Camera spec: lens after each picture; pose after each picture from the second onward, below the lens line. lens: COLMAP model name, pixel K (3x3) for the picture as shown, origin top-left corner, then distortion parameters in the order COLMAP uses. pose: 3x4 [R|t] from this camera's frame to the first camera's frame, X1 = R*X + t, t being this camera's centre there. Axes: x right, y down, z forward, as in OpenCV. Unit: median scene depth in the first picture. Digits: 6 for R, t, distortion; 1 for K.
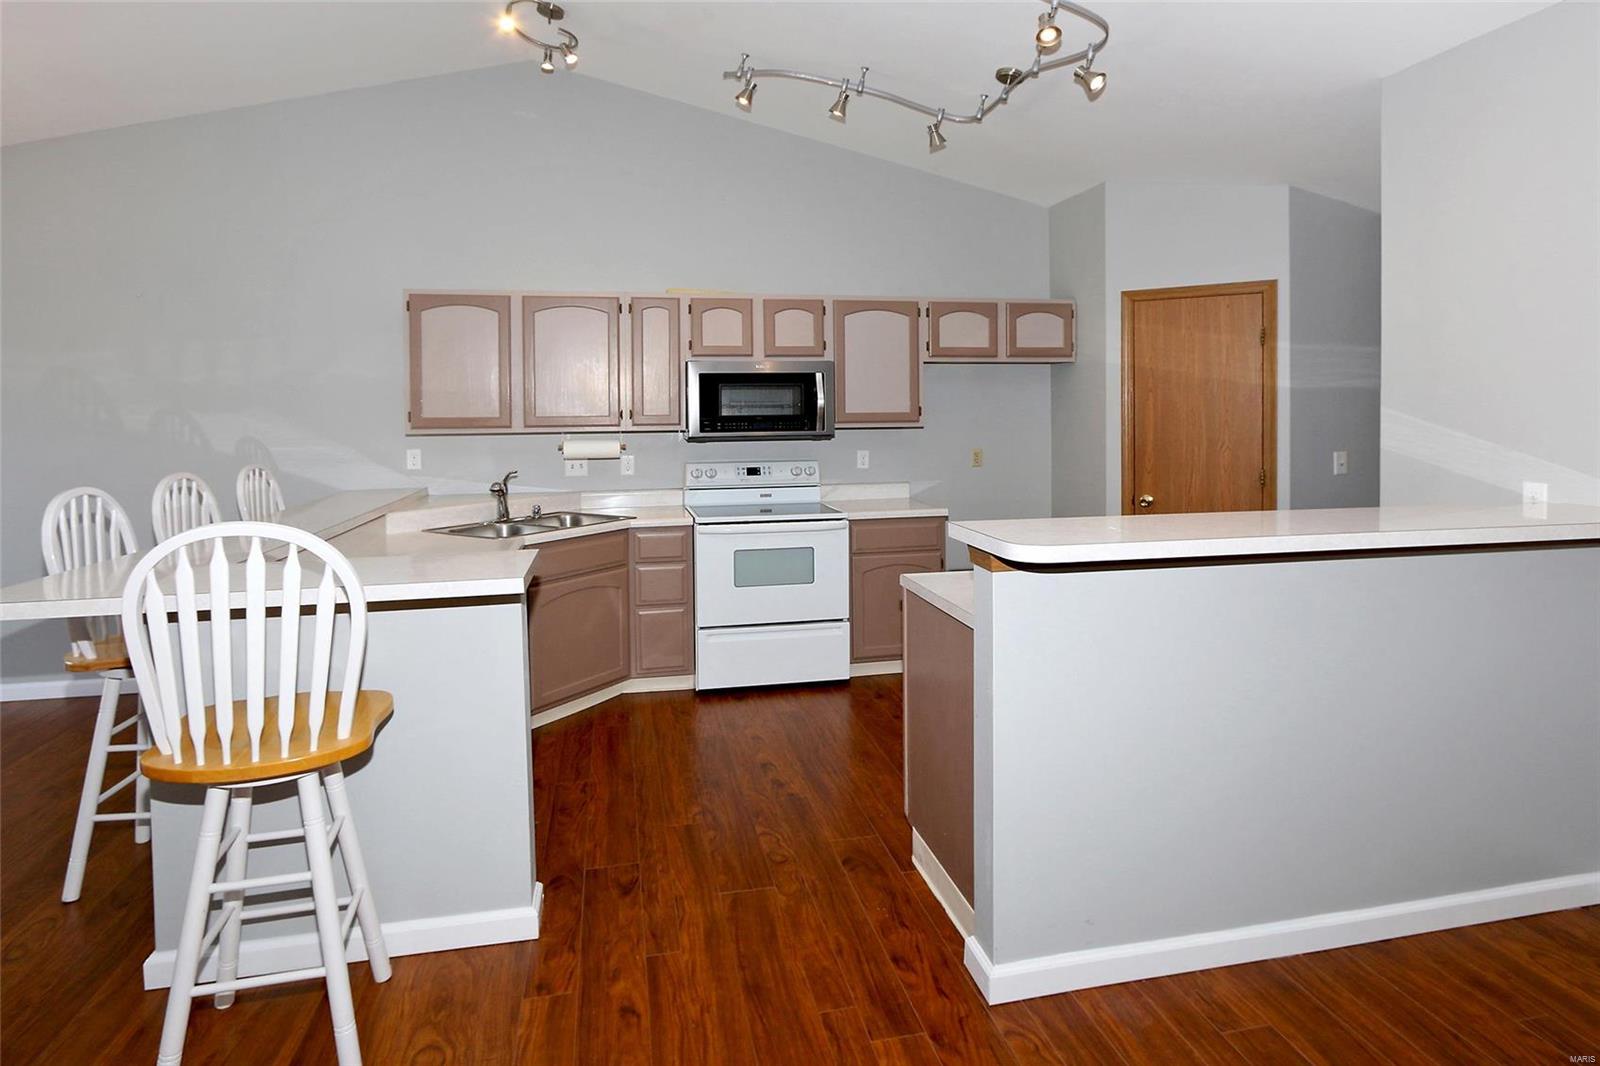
lens RADIAL K [[867.2, 0, 793.4], [0, 867.2, 445.2], [0, 0, 1]] dist [-0.013918, 0.001402]
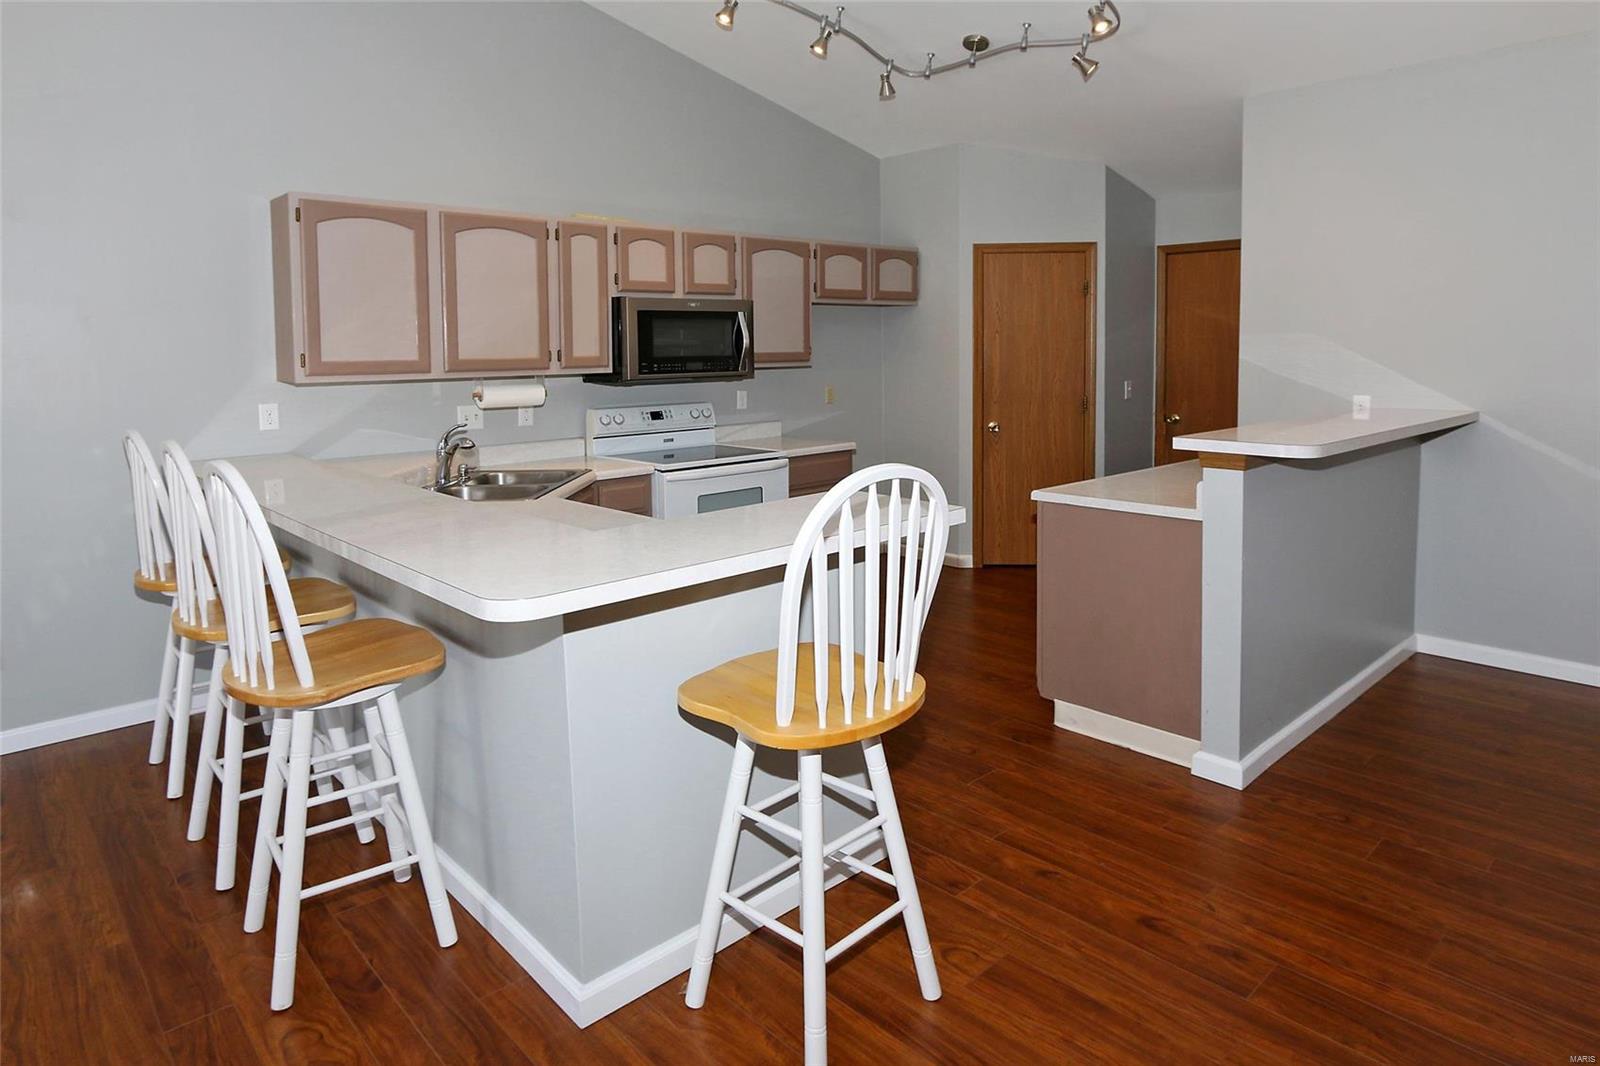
lens RADIAL K [[914.4, 0, 784.0], [0, 914.4, 465.9], [0, 0, 1]] dist [-0.023998, 0.006700]
pose [[0.865768, -0.067135, 0.495923, -0.459599], [0.026234, 0.995687, 0.088992, -0.000362], [-0.499758, -0.064036, 0.863795, 0.070540]]
